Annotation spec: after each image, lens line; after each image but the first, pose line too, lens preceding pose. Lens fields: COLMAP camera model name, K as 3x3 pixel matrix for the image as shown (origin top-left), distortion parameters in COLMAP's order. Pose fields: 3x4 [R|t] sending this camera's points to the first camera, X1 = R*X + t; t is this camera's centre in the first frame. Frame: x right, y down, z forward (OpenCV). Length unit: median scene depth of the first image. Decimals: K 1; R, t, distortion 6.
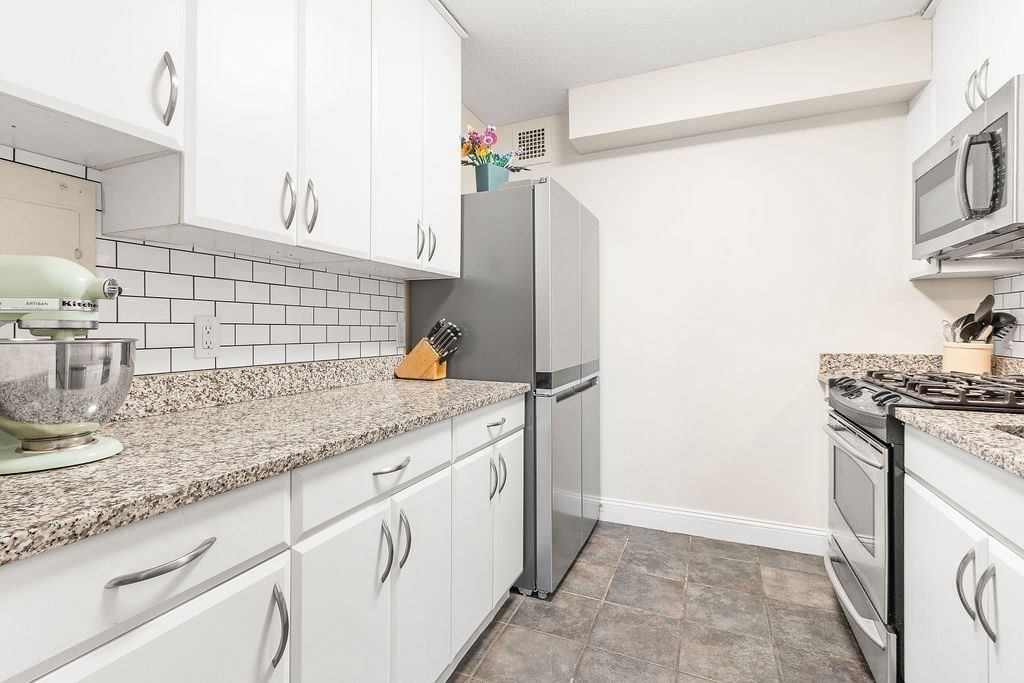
lens RADIAL K [[466.7, 0, 475.0], [0, 466.7, 330.4], [0, 0, 1]] dist [0.000710, -0.003177]
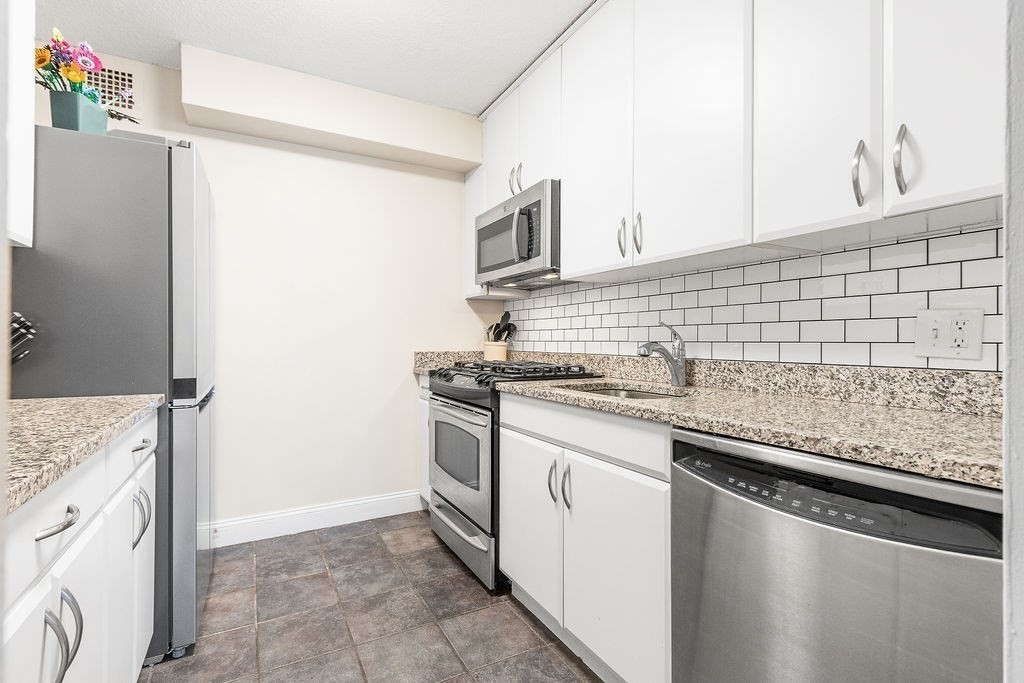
lens RADIAL K [[466.7, 0, 491.8], [0, 466.7, 339.8], [0, 0, 1]] dist [0.000710, -0.003177]
pose [[0.607429, 0.002412, 0.794371, -0.173495], [-0.002017, 0.999997, -0.001493, 0.021416], [-0.794372, -0.000695, 0.607432, 0.074374]]
